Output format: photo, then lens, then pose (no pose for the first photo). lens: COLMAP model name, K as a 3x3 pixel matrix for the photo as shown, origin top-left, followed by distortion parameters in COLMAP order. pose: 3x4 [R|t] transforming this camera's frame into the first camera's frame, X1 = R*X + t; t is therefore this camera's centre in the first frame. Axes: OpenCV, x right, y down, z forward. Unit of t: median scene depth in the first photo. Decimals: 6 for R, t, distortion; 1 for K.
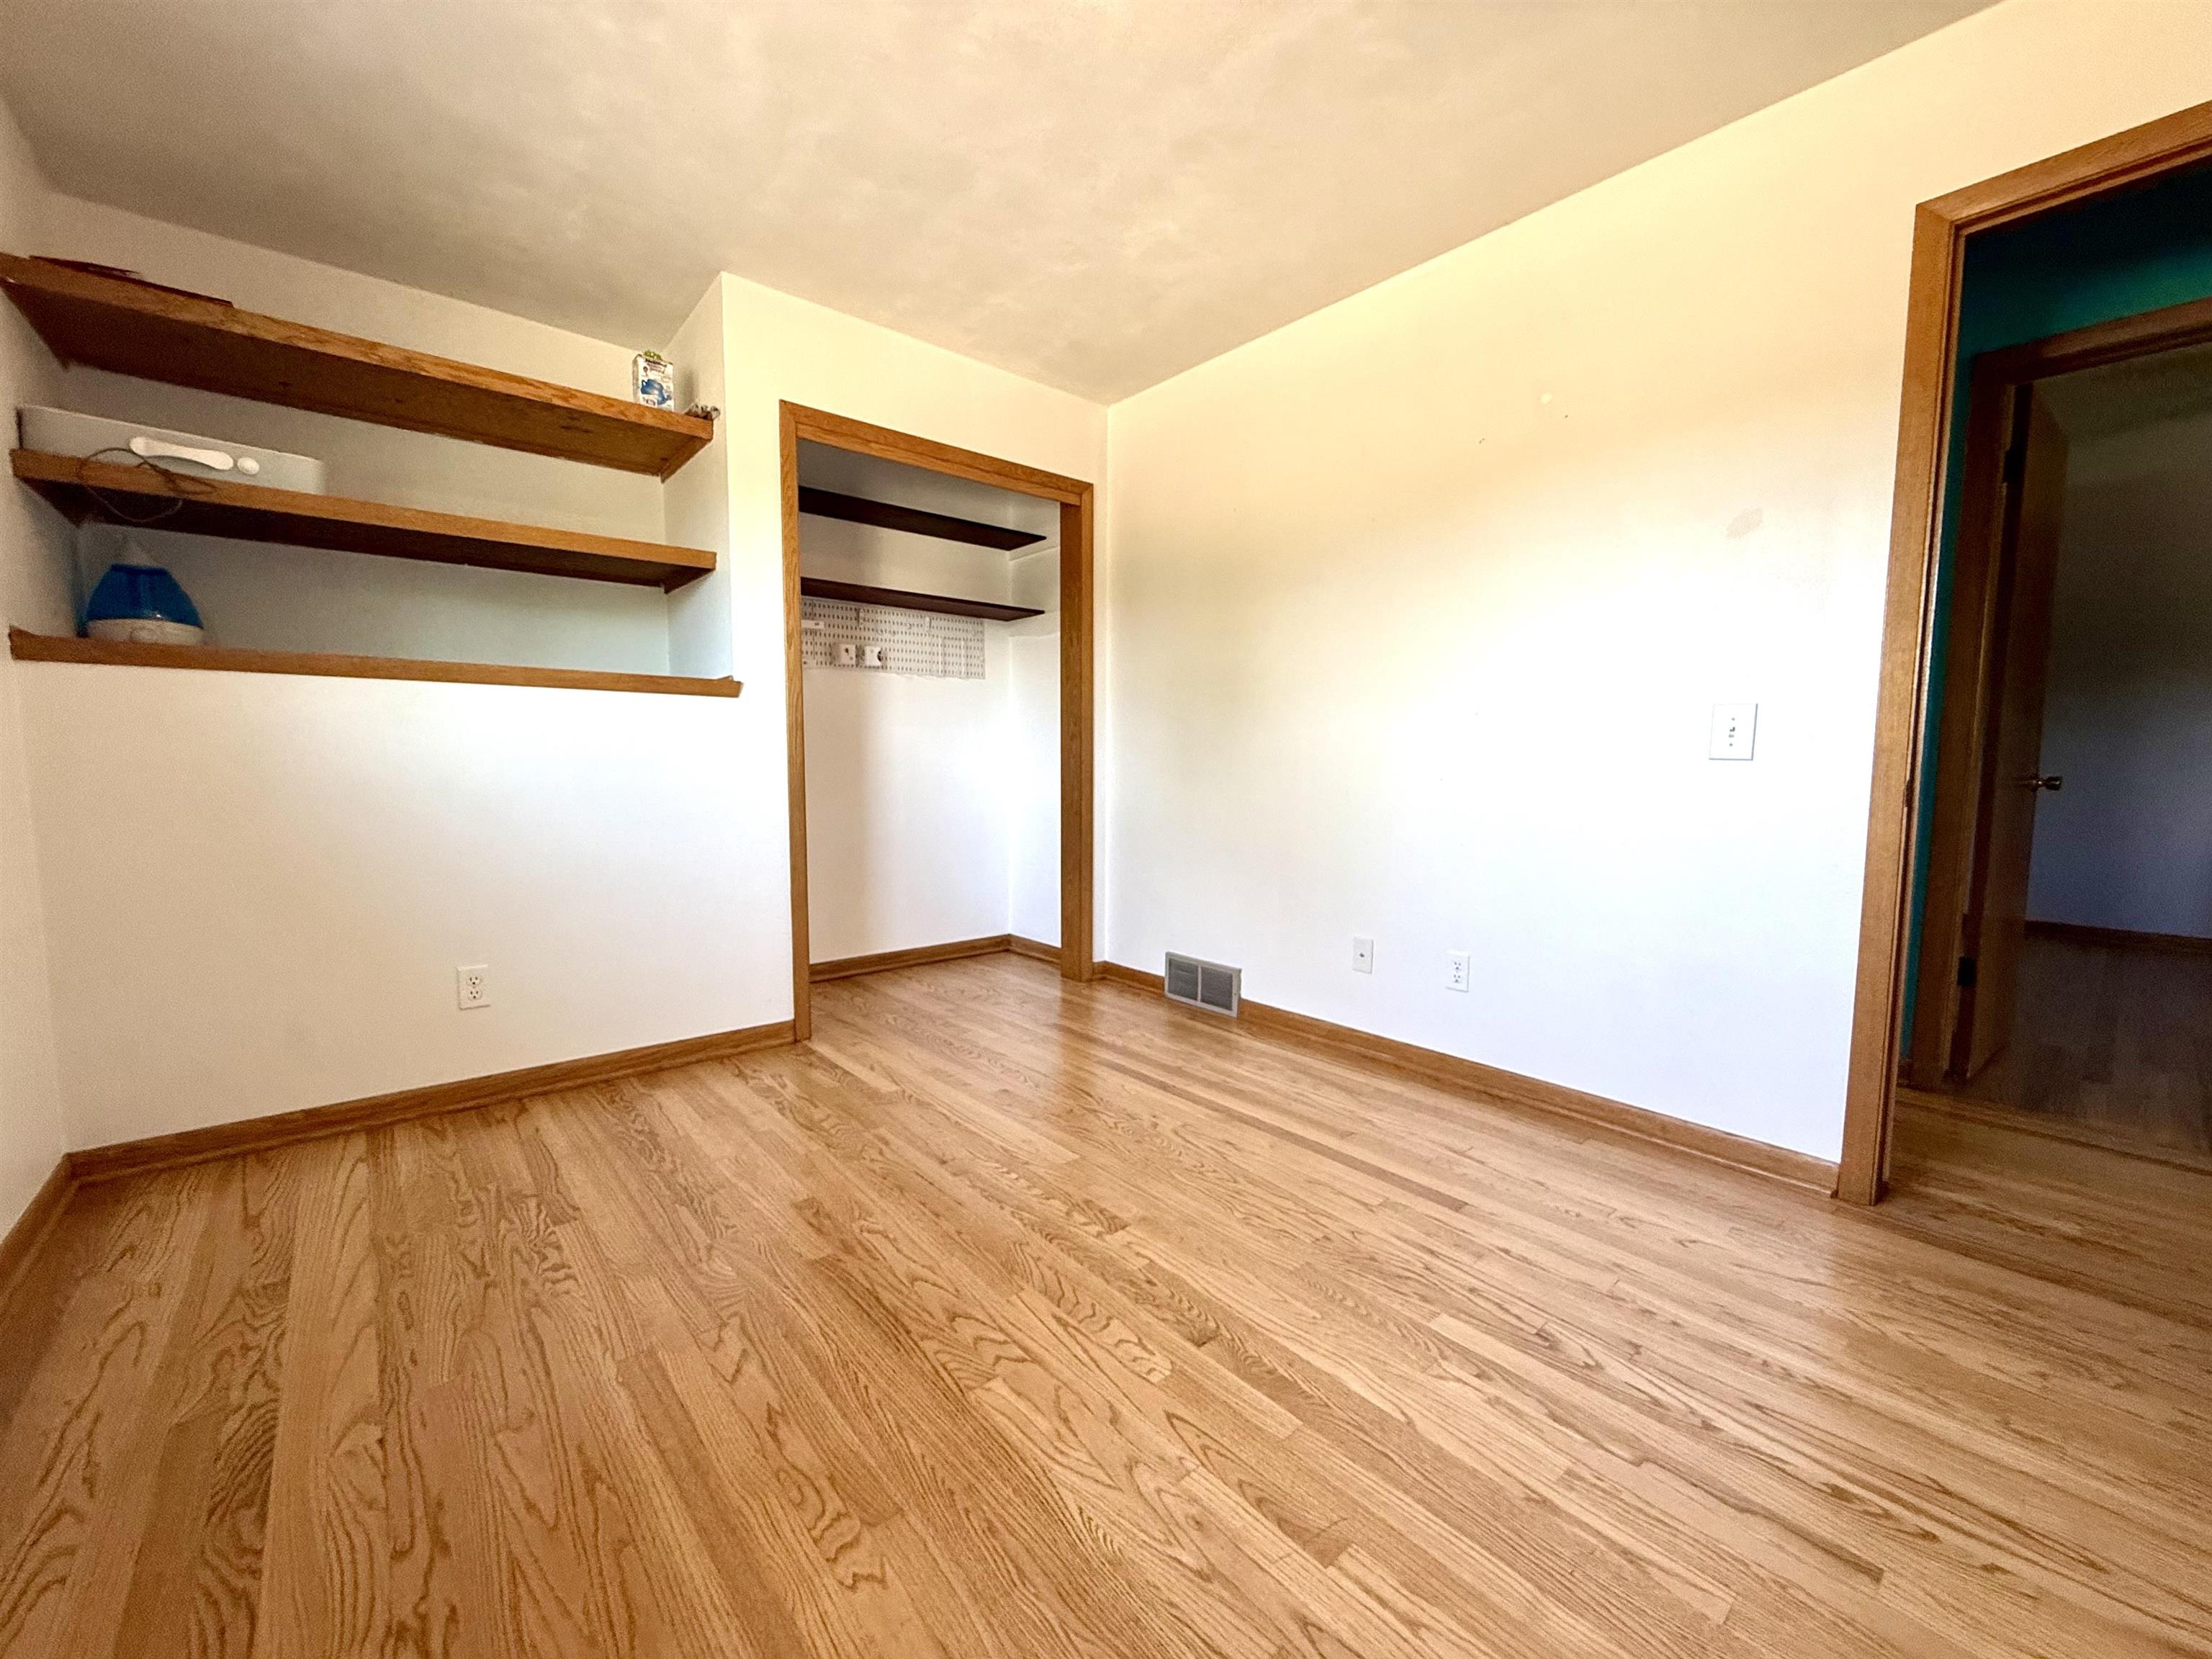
lens RADIAL K [[882.0, 0, 1101.1], [0, 882.0, 831.2], [0, 0, 1]] dist [0.000944, -0.000112]
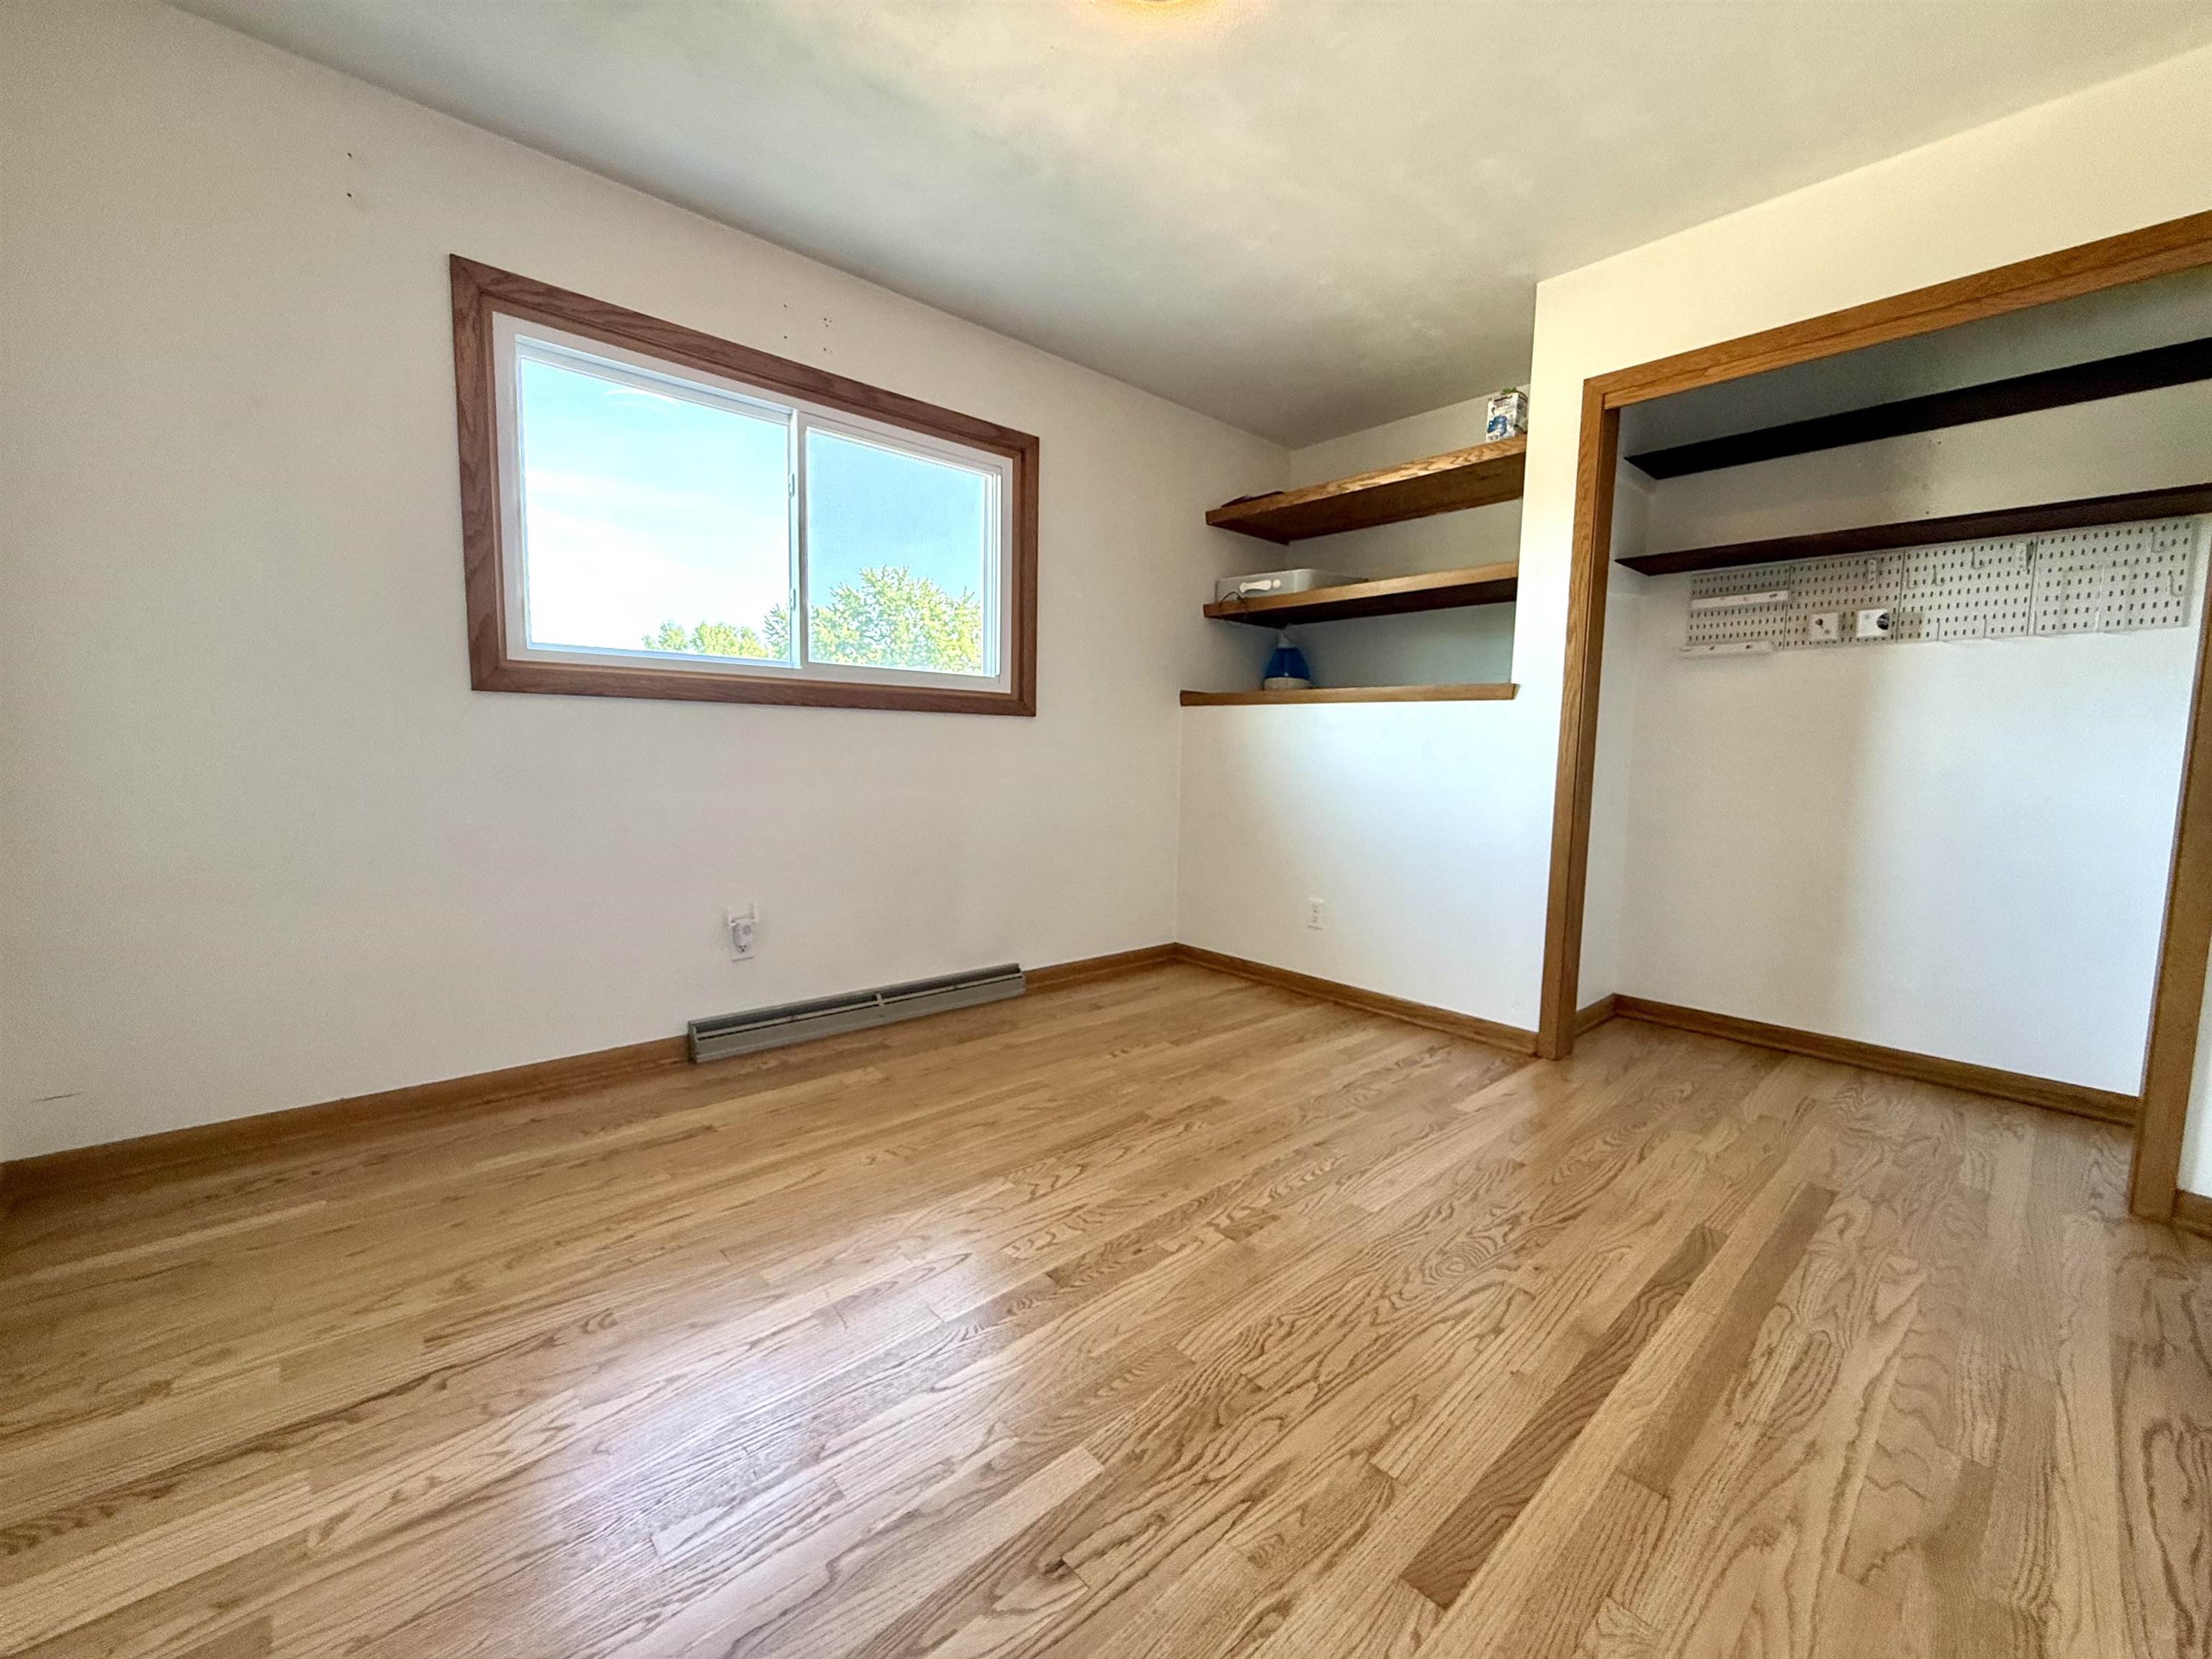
lens RADIAL K [[882.0, 0, 1101.1], [0, 882.0, 831.2], [0, 0, 1]] dist [0.000944, -0.000112]
pose [[0.030306, 0.089267, -0.995547, 0.746264], [-0.104826, 0.990796, 0.085650, -0.046487], [0.994029, 0.101763, 0.039384, 0.615771]]
